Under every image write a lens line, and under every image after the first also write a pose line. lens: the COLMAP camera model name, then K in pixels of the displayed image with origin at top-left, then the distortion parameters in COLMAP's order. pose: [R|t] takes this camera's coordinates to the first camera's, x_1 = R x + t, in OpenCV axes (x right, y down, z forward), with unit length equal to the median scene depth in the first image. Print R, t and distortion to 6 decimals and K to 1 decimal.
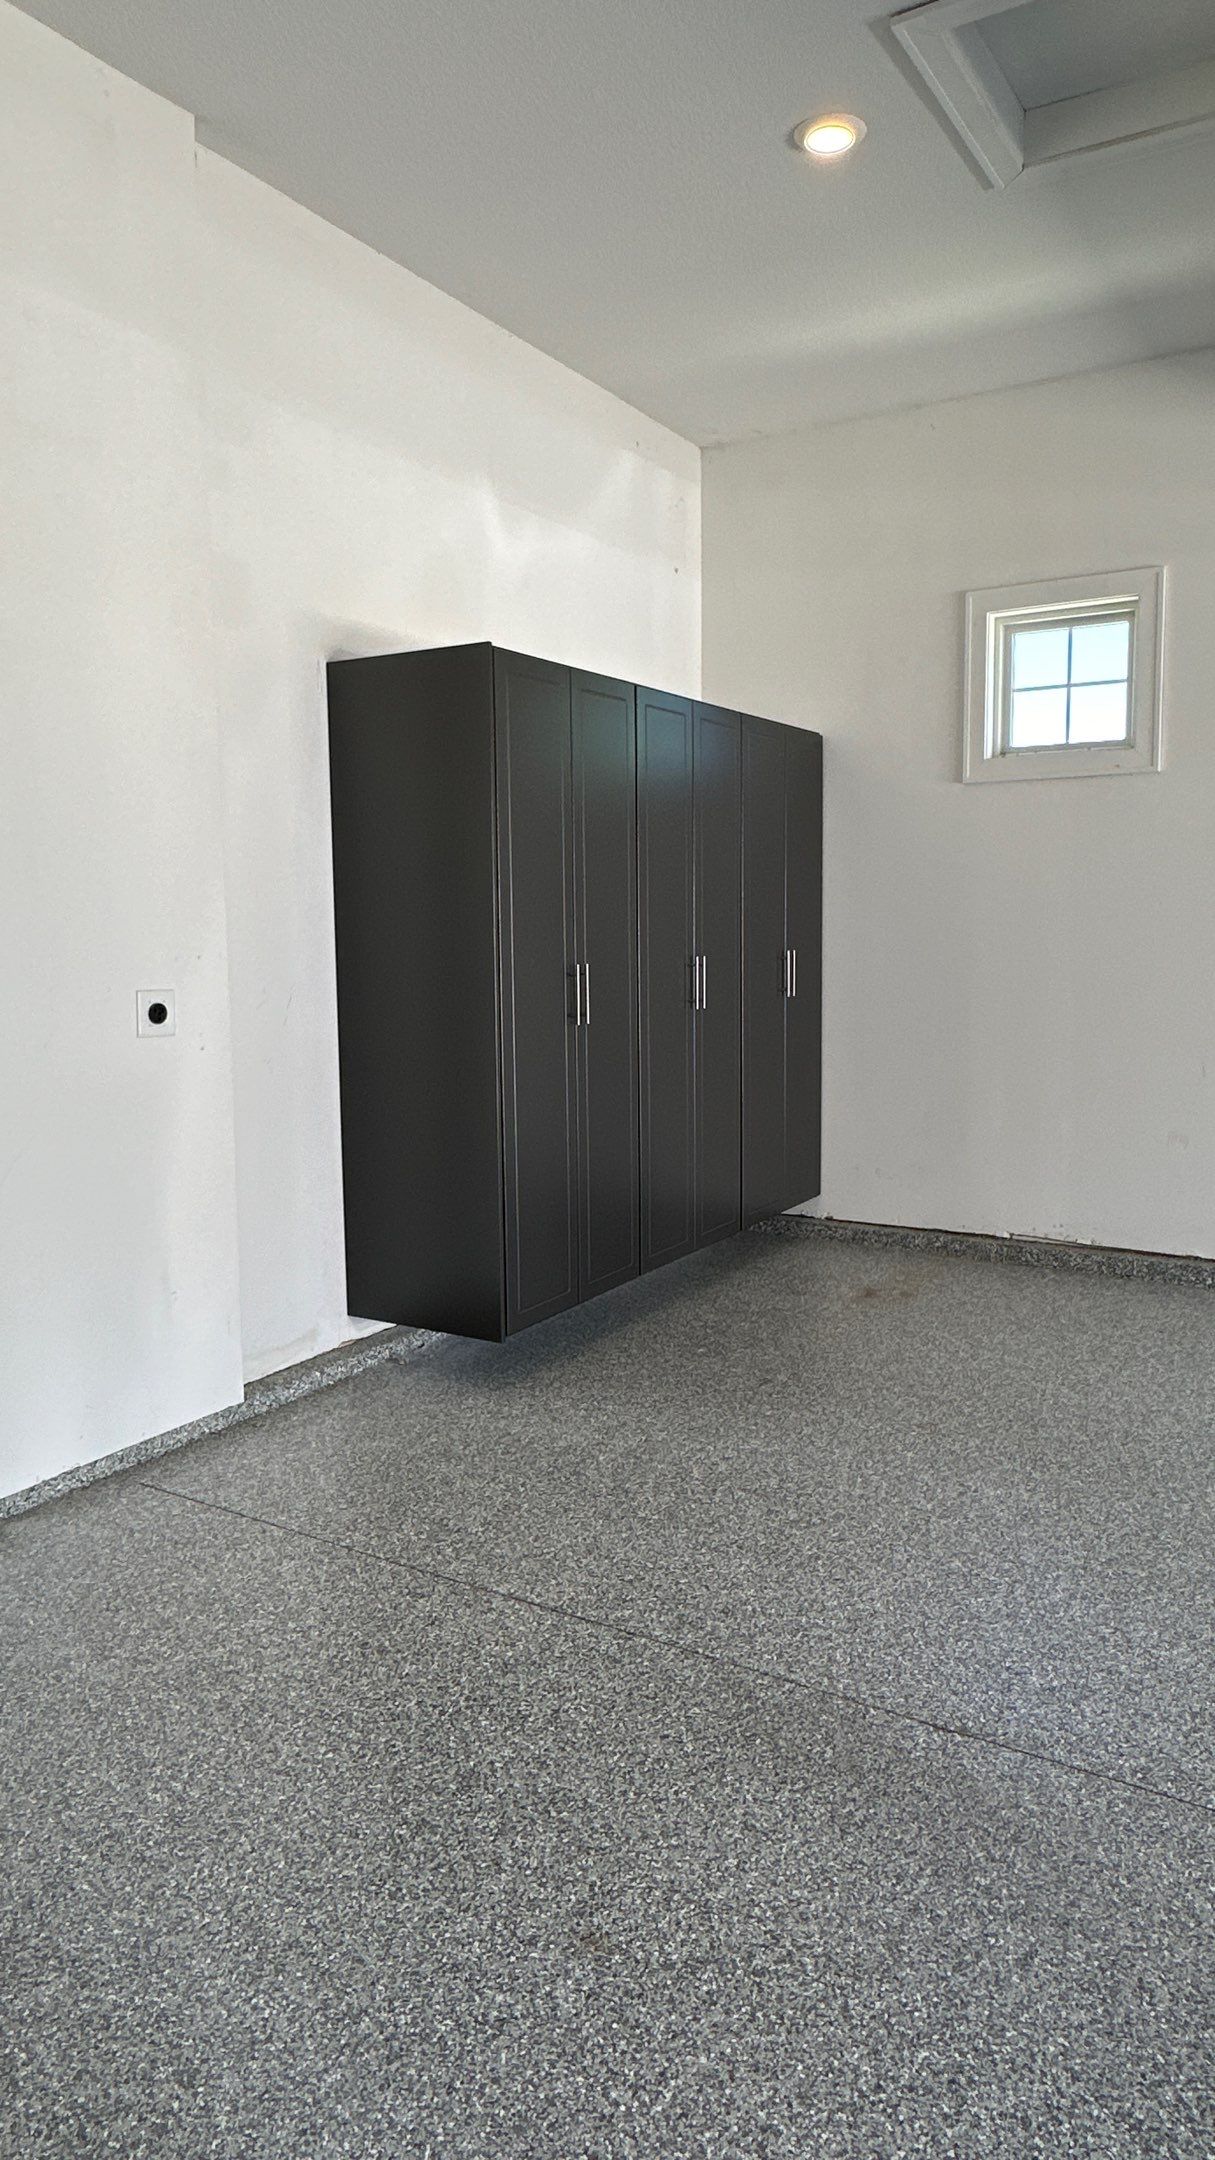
lens RADIAL K [[1410.1, 0, 606.5], [0, 1410.1, 1081.2], [0, 0, 1]] dist [-0.001602, -0.003300]
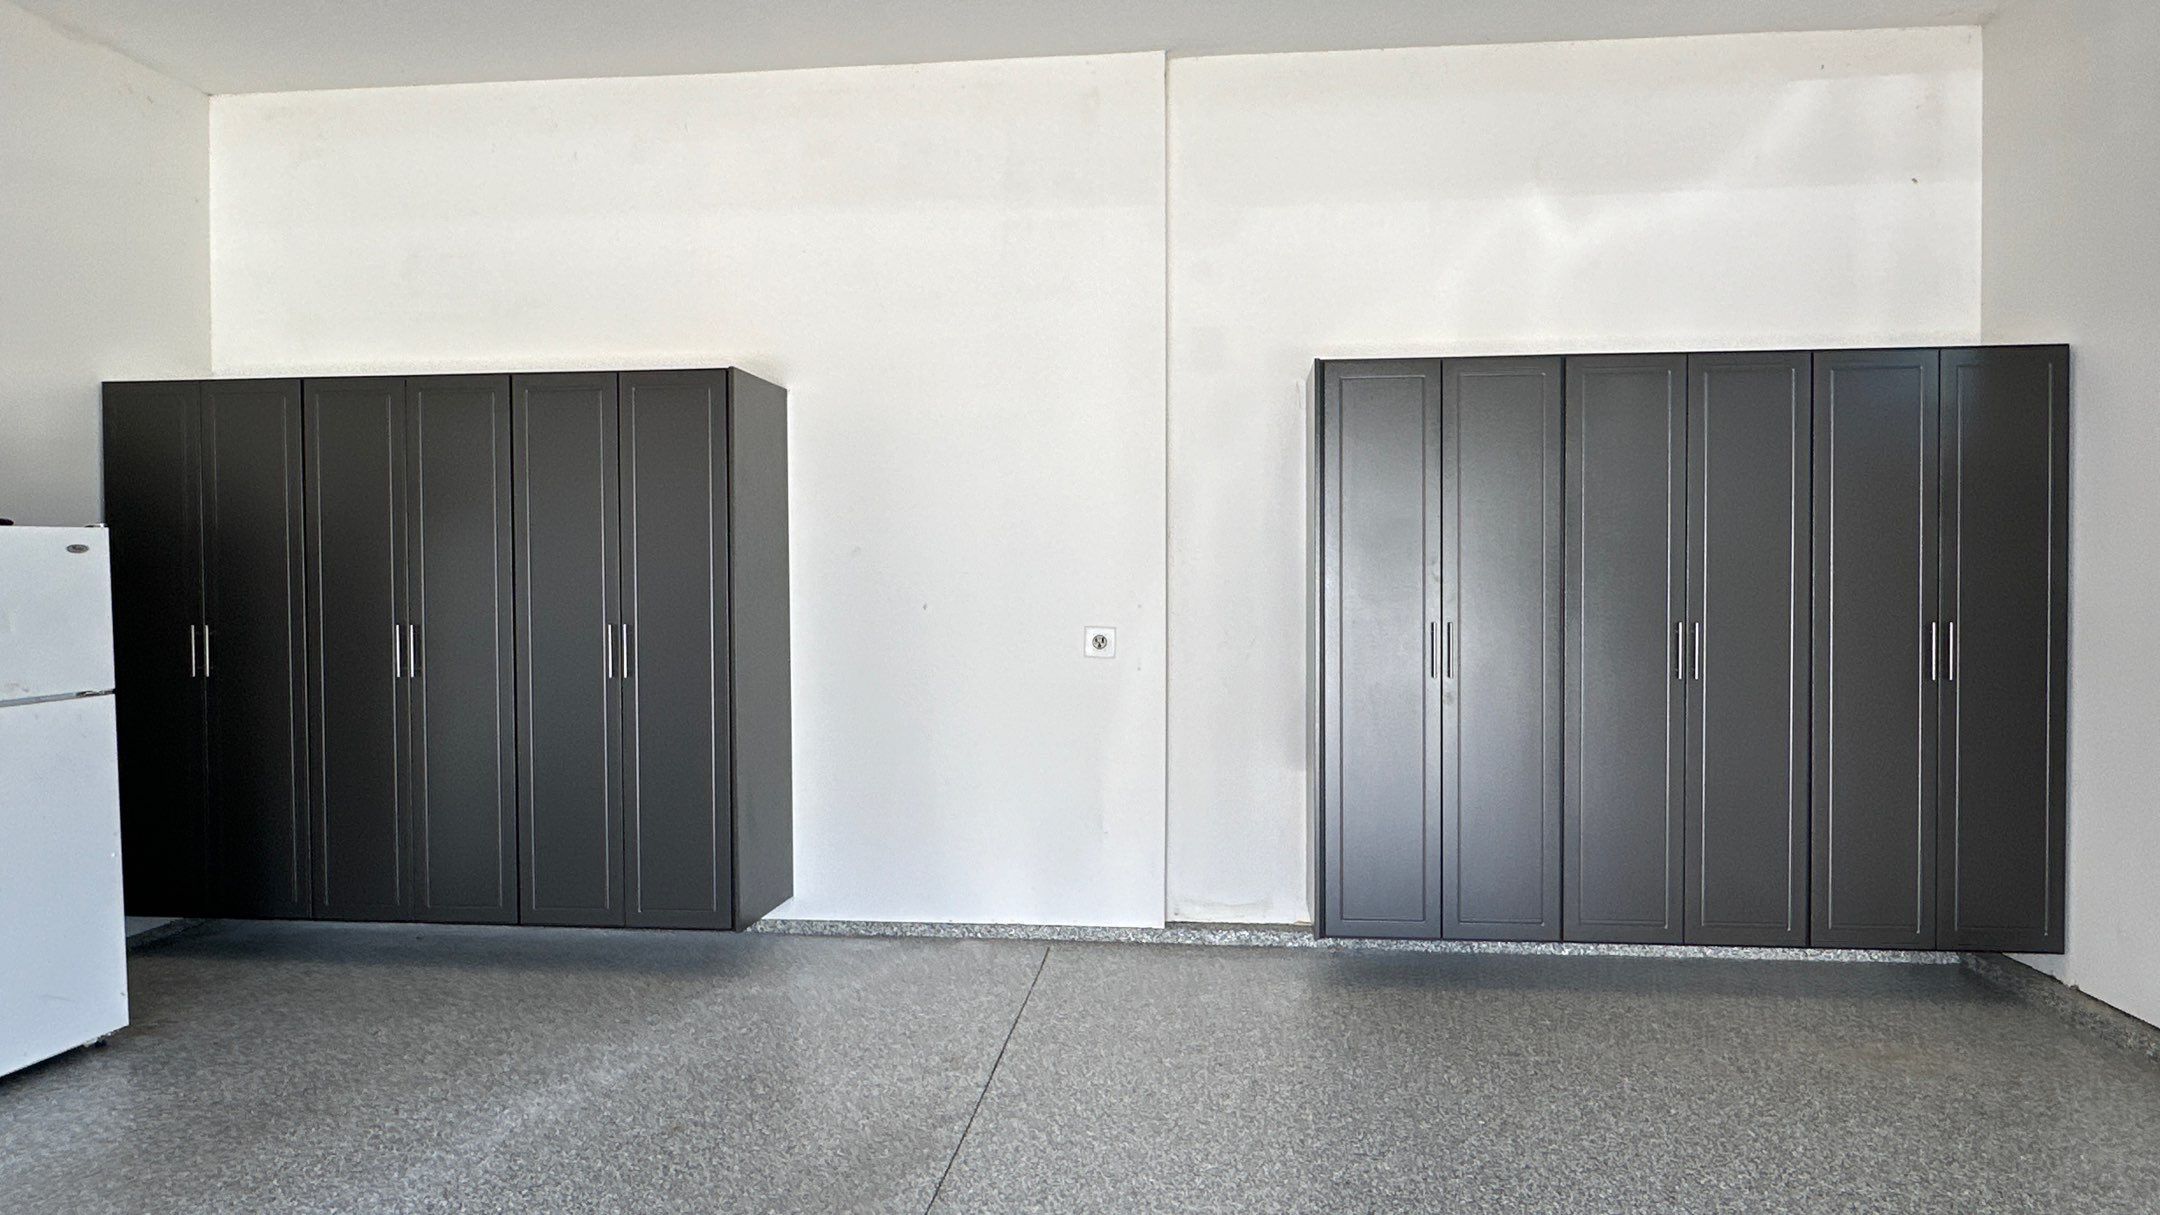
lens RADIAL K [[1410.1, 0, 1084.2], [0, 1410.1, 607.5], [0, 0, 1]] dist [-0.001602, -0.003300]
pose [[0.416312, 0.024336, -0.908896, 0.847780], [-0.105278, 0.994208, -0.021601, -0.041837], [0.903106, 0.104679, 0.416463, 0.285509]]
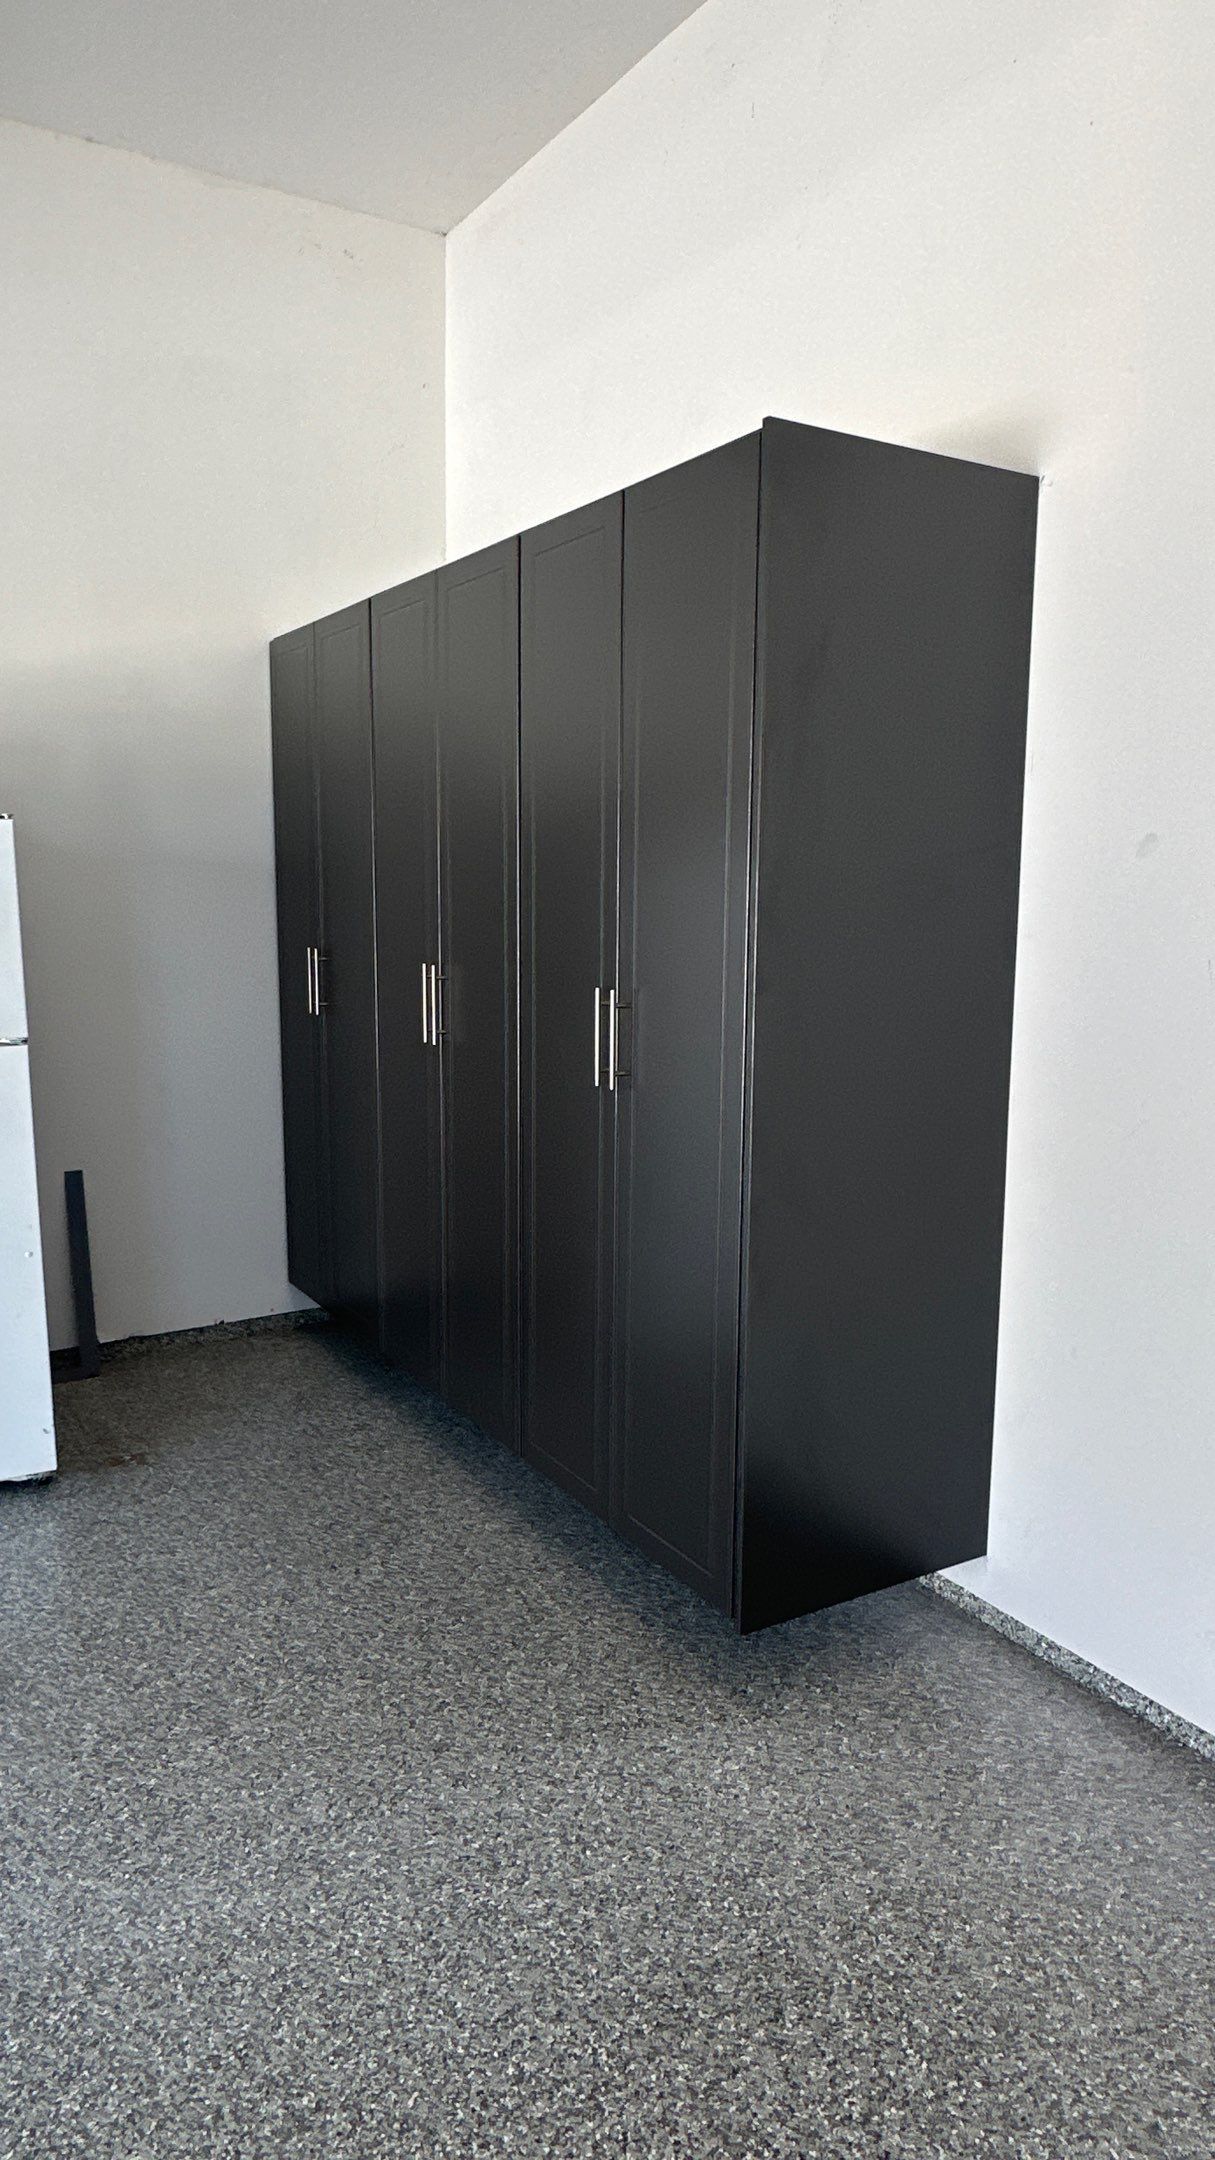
lens RADIAL K [[1410.1, 0, 644.9], [0, 1410.1, 1105.7], [0, 0, 1]] dist [-0.001602, -0.003300]
pose [[-0.461264, 0.130418, -0.877626, 0.188813], [-0.115807, 0.971827, 0.205283, -0.089741], [0.879673, 0.196325, -0.433165, 0.696616]]
